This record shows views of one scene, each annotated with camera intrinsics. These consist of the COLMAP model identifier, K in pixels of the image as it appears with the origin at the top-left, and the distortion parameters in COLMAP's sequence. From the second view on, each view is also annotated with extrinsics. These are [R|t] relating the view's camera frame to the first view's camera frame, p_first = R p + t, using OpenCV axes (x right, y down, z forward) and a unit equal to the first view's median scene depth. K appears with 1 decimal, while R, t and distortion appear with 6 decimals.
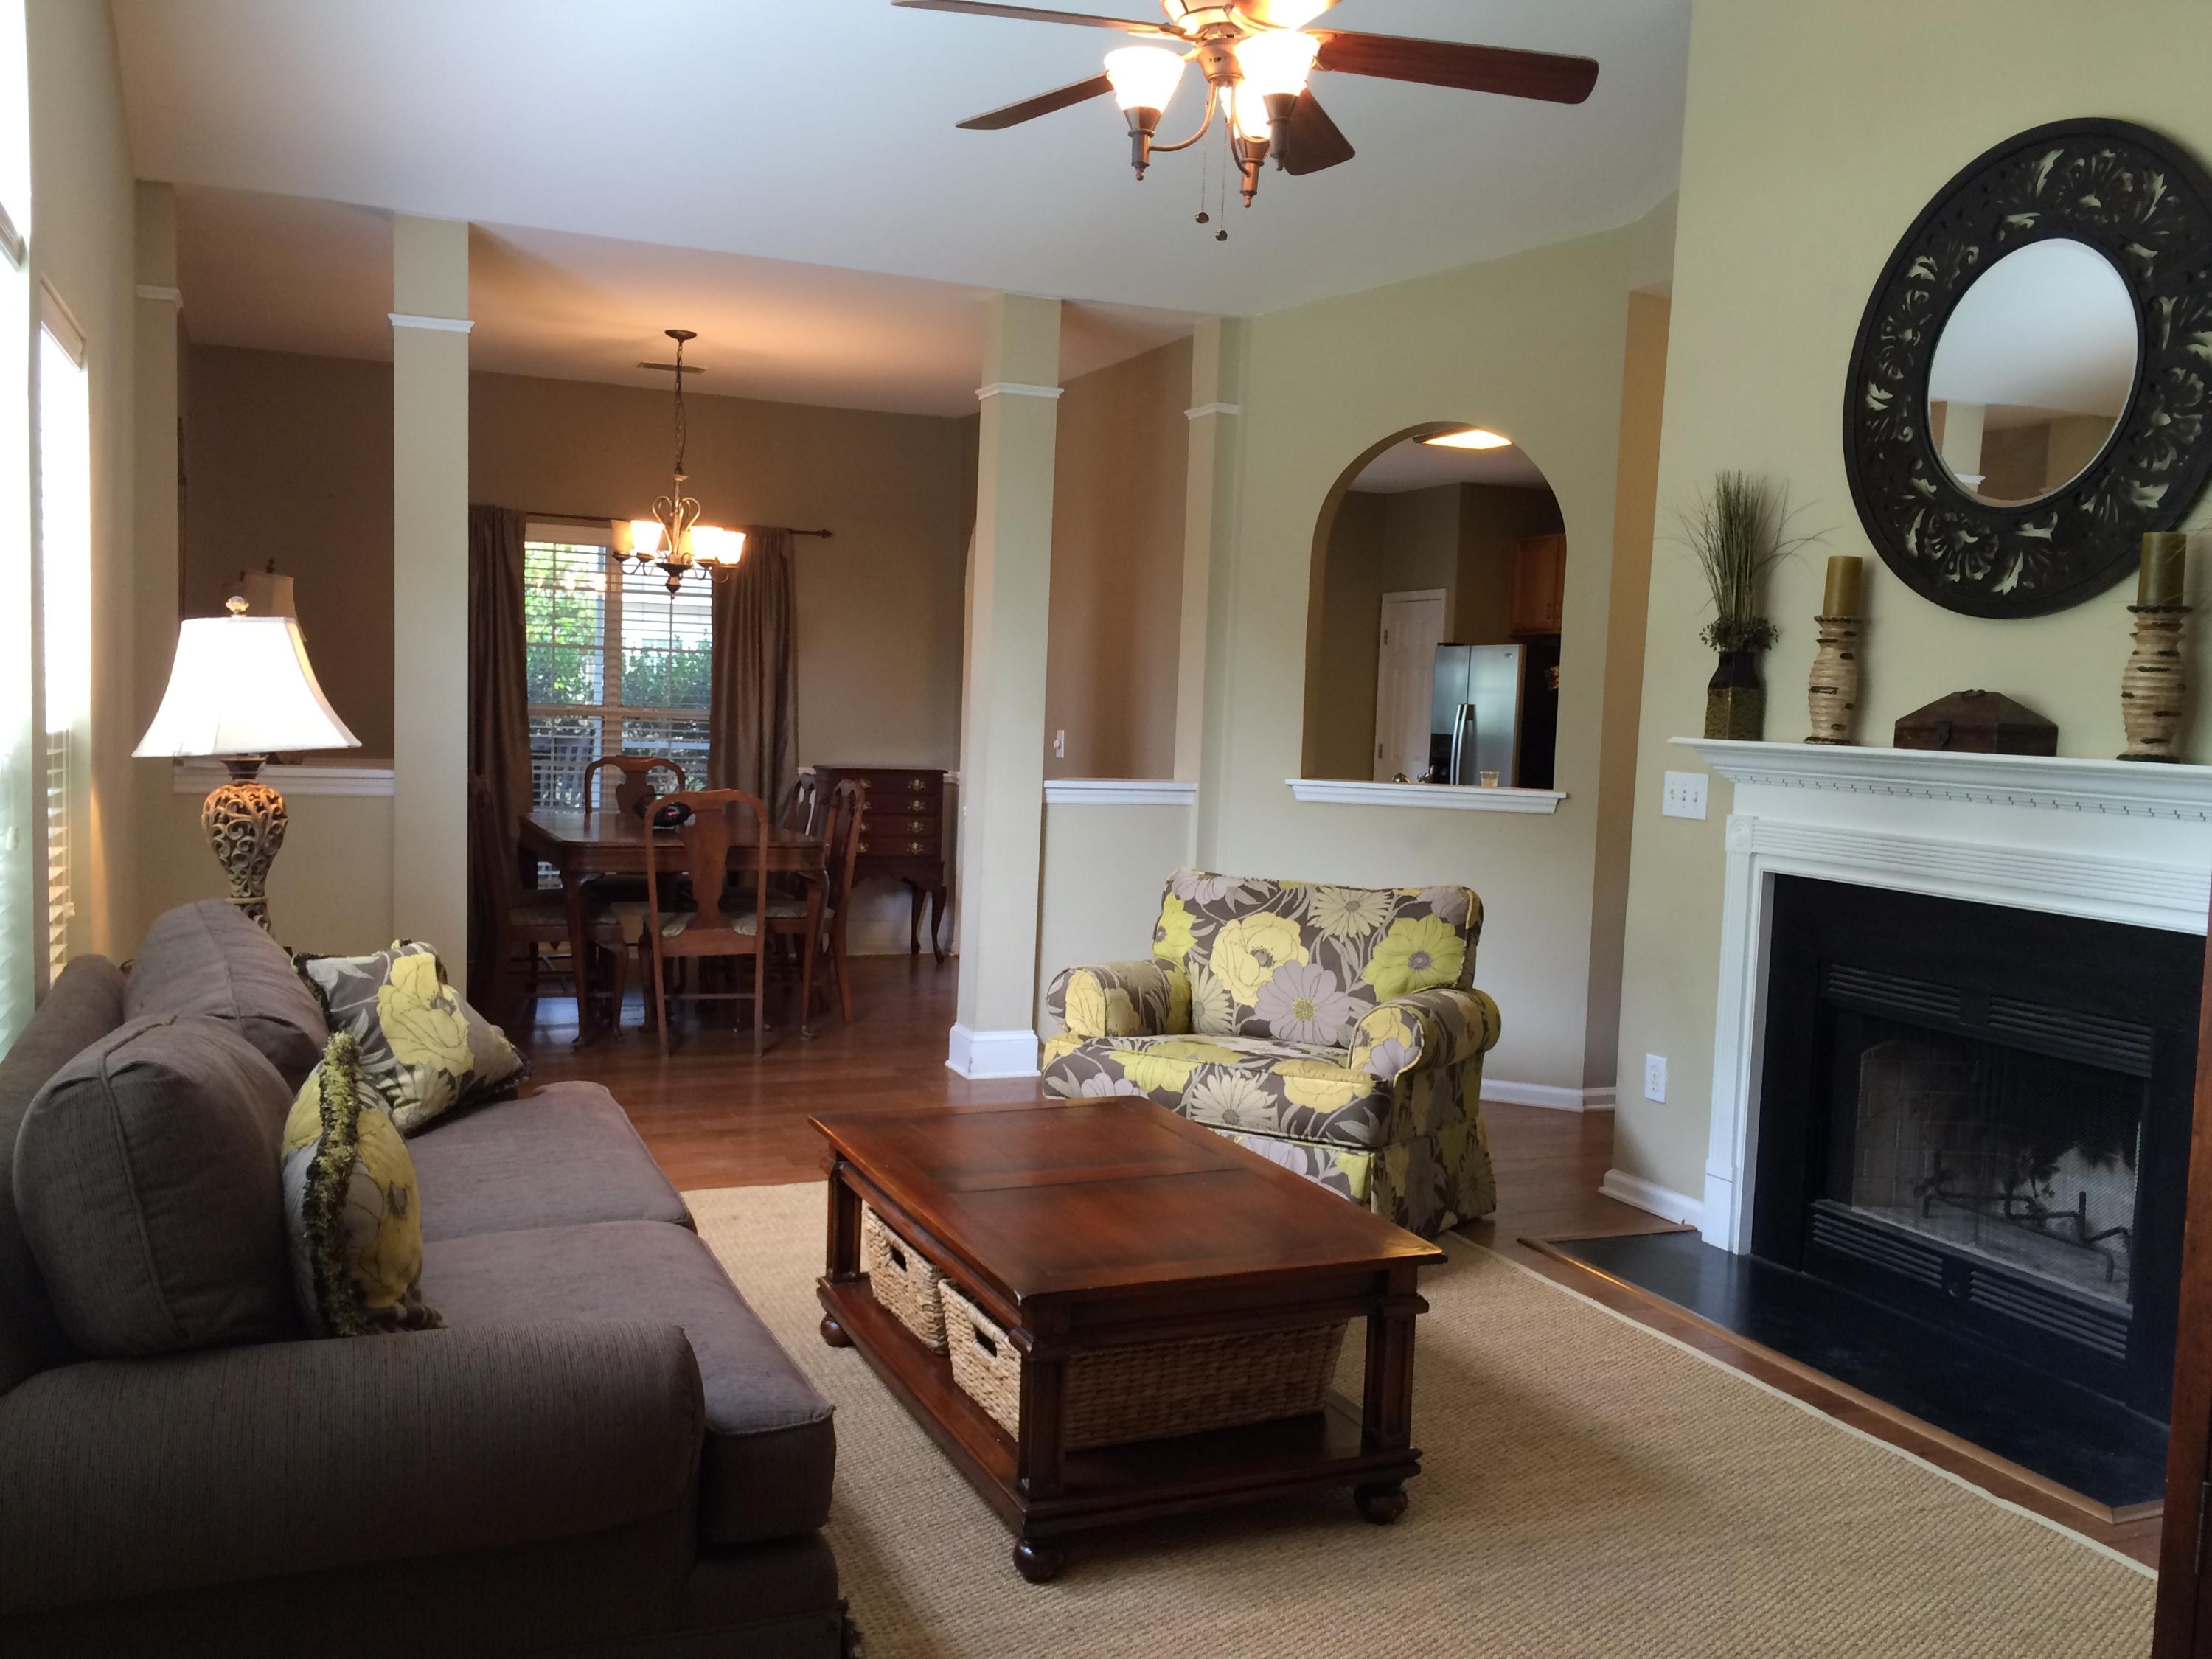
lens RADIAL K [[1898.9, 0, 1106.0], [0, 1898.9, 829.5], [0, 0, 1]] dist [0.092583, -0.131608]
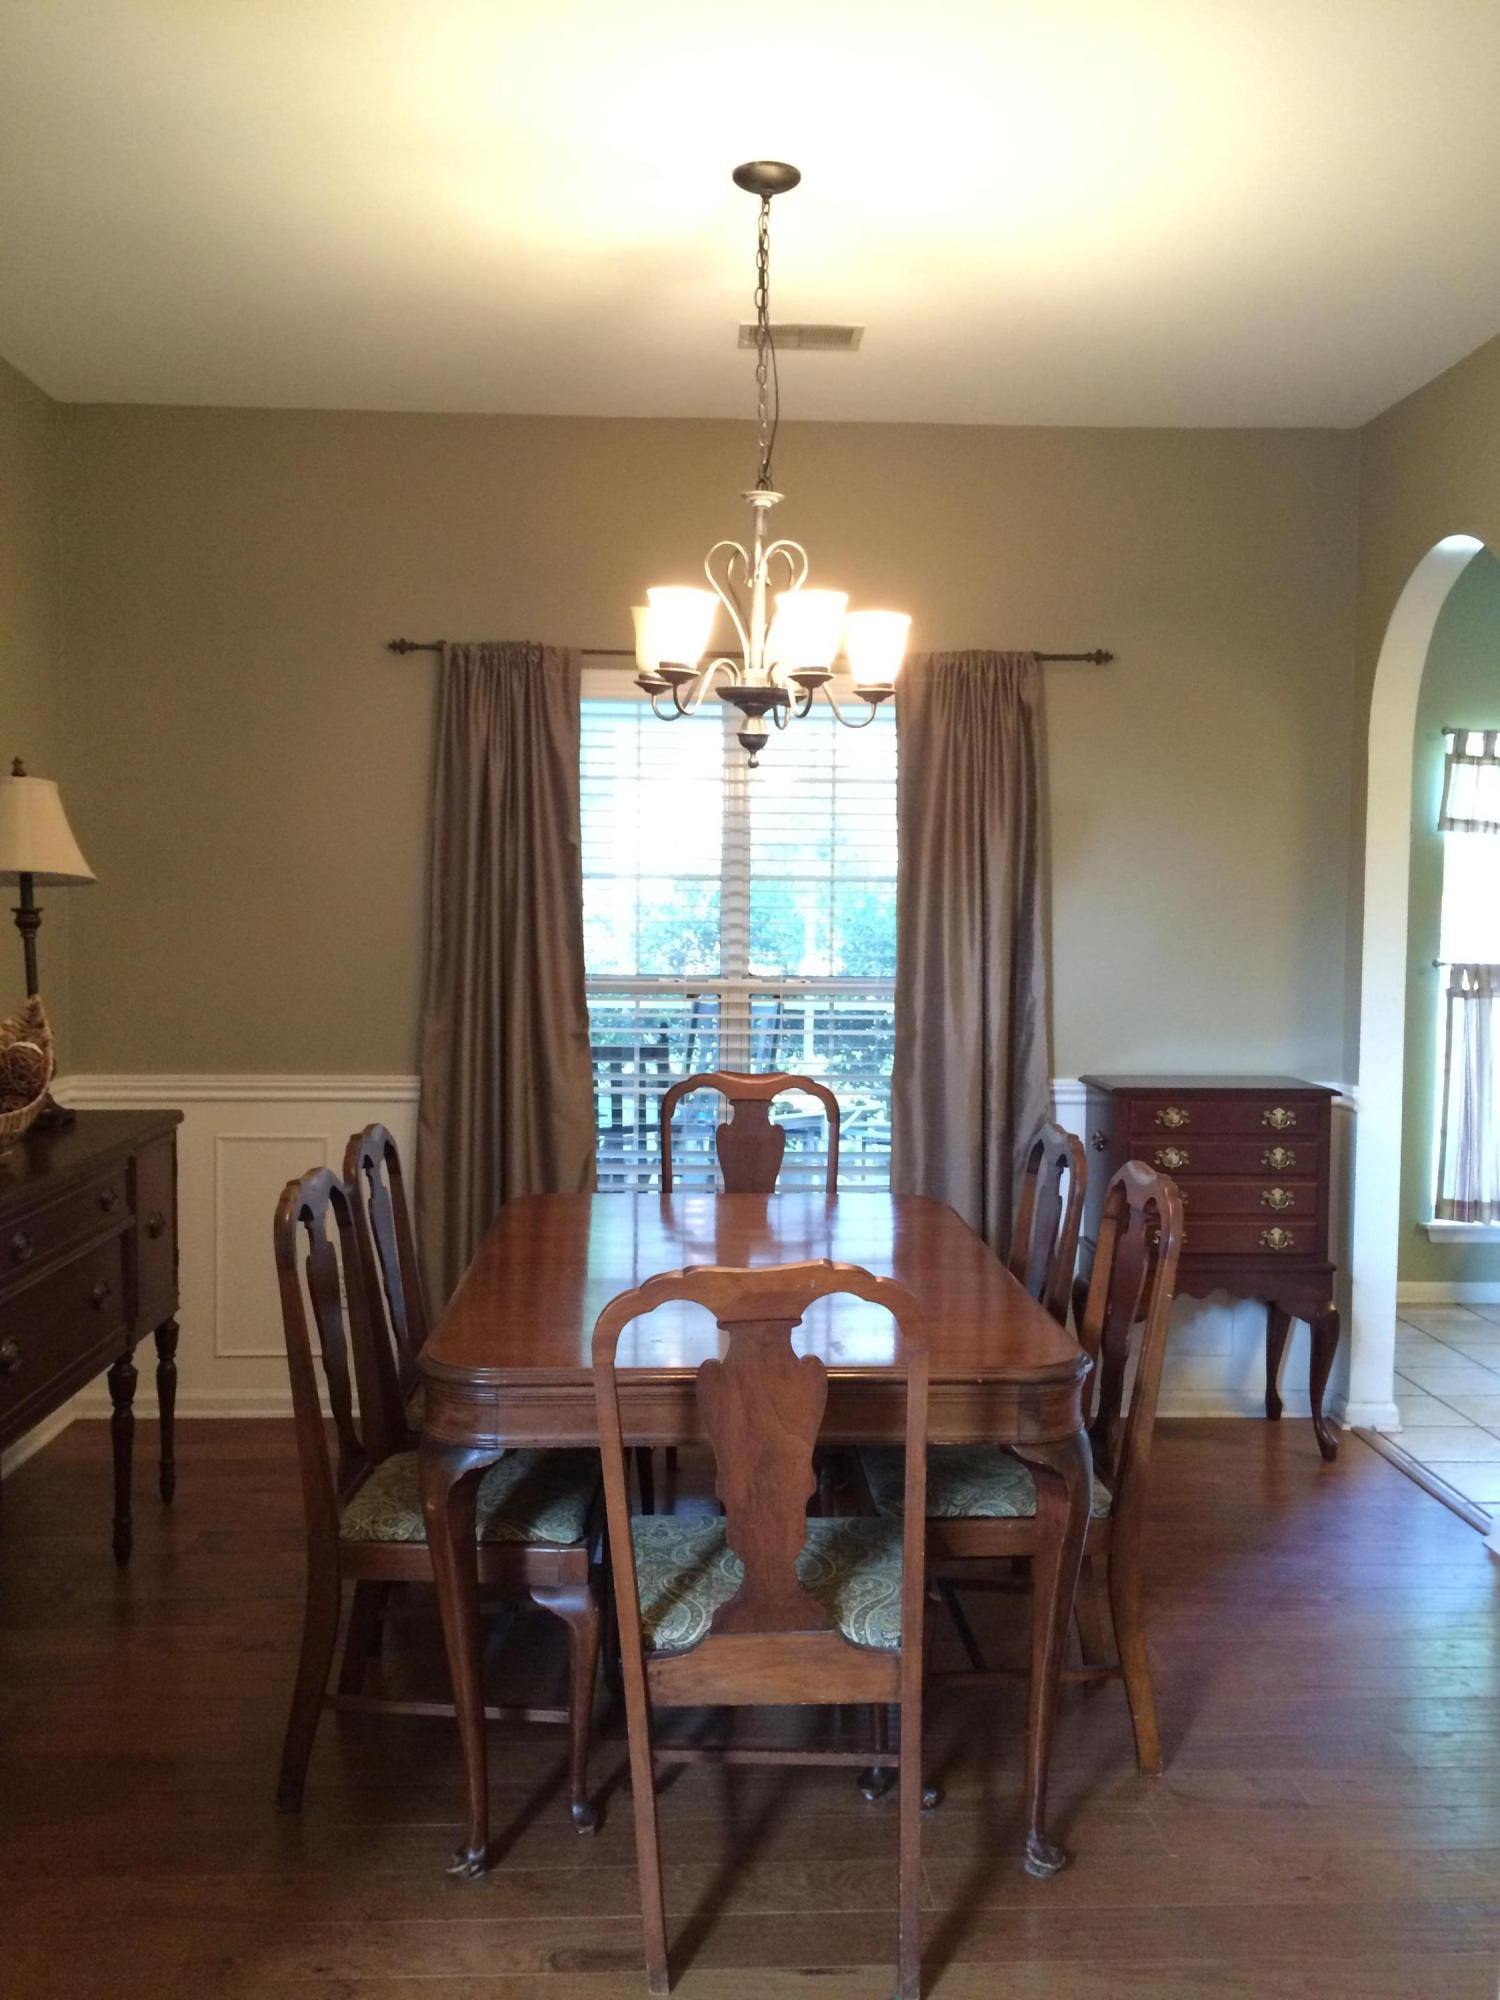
lens RADIAL K [[1711.3, 0, 758.8], [0, 1711.3, 971.4], [0, 0, 1]] dist [0.060769, 0.000172]
pose [[0.936868, -0.012628, -0.349456, -0.074636], [-0.001110, 0.999235, -0.039084, -0.050042], [0.349682, 0.037005, 0.936137, 0.559486]]
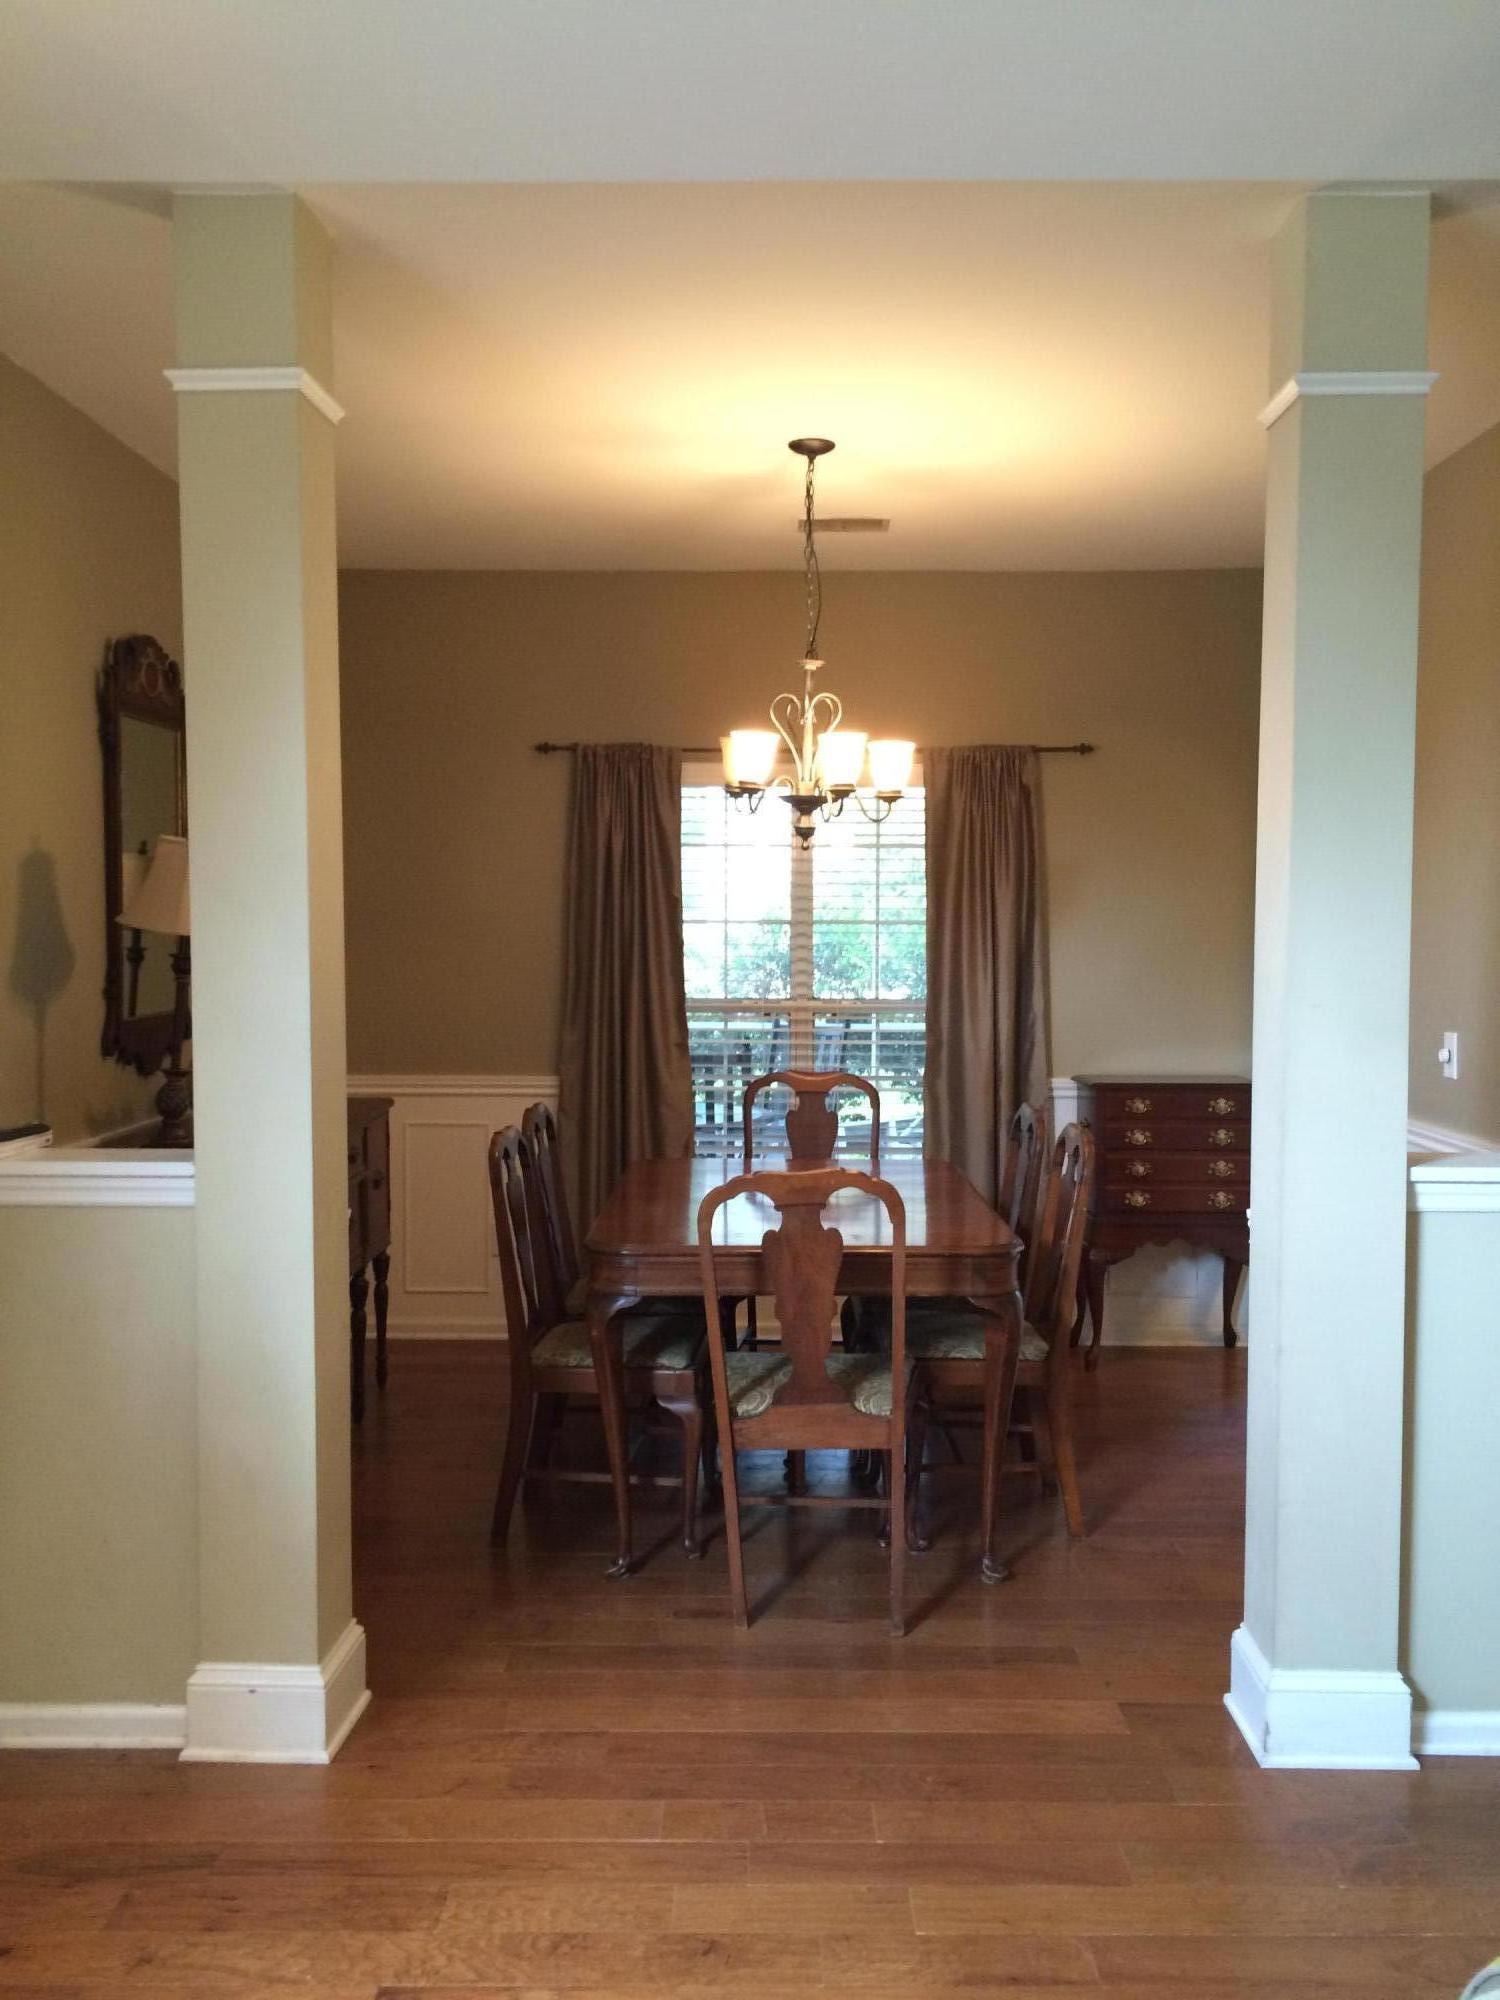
lens RADIAL K [[1716.9, 0, 759.5], [0, 1716.9, 993.3], [0, 0, 1]] dist [0.092583, -0.131608]
pose [[0.917341, -0.018637, -0.397666, -0.005869], [0.001224, 0.999031, -0.043998, -0.040788], [0.398101, 0.039875, 0.916475, 0.410698]]
